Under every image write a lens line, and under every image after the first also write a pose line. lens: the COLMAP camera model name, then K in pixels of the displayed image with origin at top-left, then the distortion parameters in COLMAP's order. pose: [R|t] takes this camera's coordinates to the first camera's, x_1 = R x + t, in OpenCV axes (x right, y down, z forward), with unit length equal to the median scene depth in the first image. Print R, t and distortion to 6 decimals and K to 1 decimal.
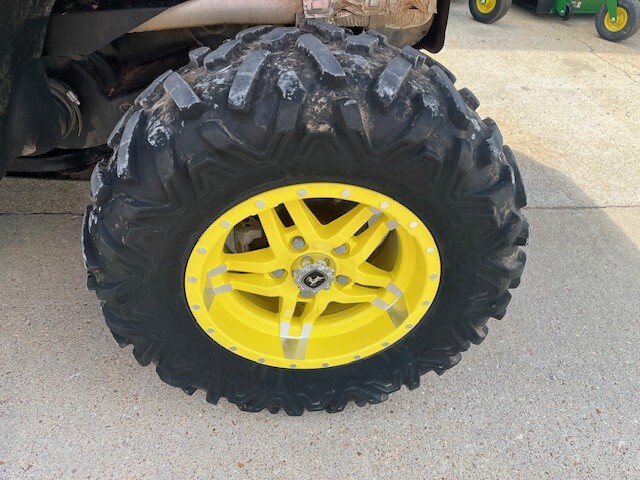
lens RADIAL K [[497.1, 0, 320.0], [0, 497.1, 240.0], [0, 0, 1]] dist [0.001828, -0.000802]
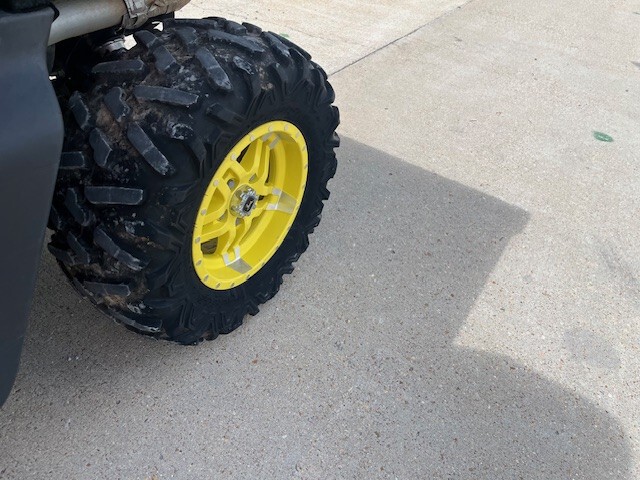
lens RADIAL K [[481.9, 0, 318.7], [0, 481.9, 238.7], [0, 0, 1]] dist [0.073394, -0.101626]
pose [[0.617379, -0.496879, 0.609881, -0.772149], [0.433838, 0.861774, 0.262928, -0.109558], [-0.656222, 0.102263, 0.747606, -0.125447]]
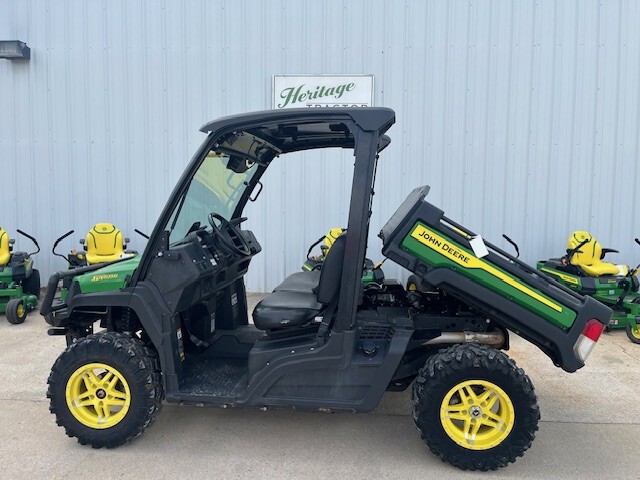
lens RADIAL K [[481.9, 0, 318.7], [0, 481.9, 238.7], [0, 0, 1]] dist [0.073394, -0.101626]
pose [[0.979920, -0.044460, -0.194371, -0.378425], [-0.071291, 0.832260, -0.549782, 1.030917], [0.186211, 0.552599, 0.812379, -2.687951]]
